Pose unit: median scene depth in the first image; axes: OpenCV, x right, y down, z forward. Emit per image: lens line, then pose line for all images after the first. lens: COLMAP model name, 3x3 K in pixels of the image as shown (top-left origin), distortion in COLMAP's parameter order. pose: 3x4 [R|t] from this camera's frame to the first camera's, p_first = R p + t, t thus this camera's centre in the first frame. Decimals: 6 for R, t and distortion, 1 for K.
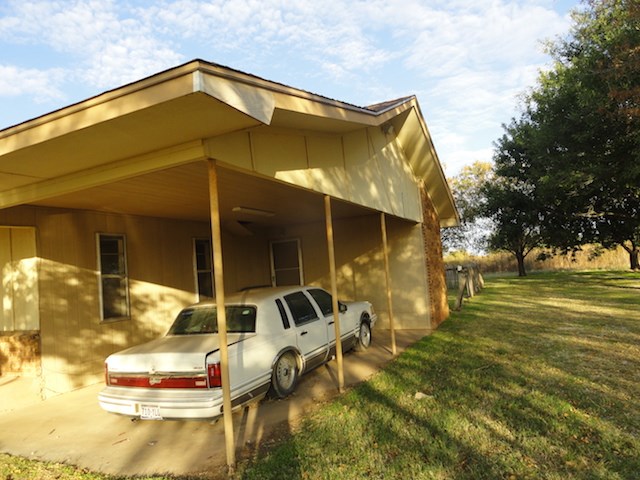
lens RADIAL K [[445.6, 0, 320.0], [0, 445.6, 240.0], [0, 0, 1]] dist [-0.008629, -0.004274]
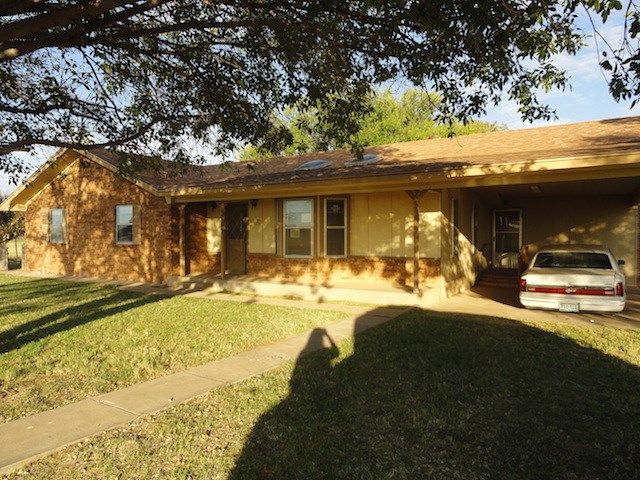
lens RADIAL K [[445.6, 0, 320.0], [0, 445.6, 240.0], [0, 0, 1]] dist [-0.008629, -0.004274]
pose [[0.990954, 0.085393, -0.103527, -0.868067], [-0.076537, 0.993291, 0.086688, 0.030876], [0.110235, -0.077980, 0.990842, -0.609796]]
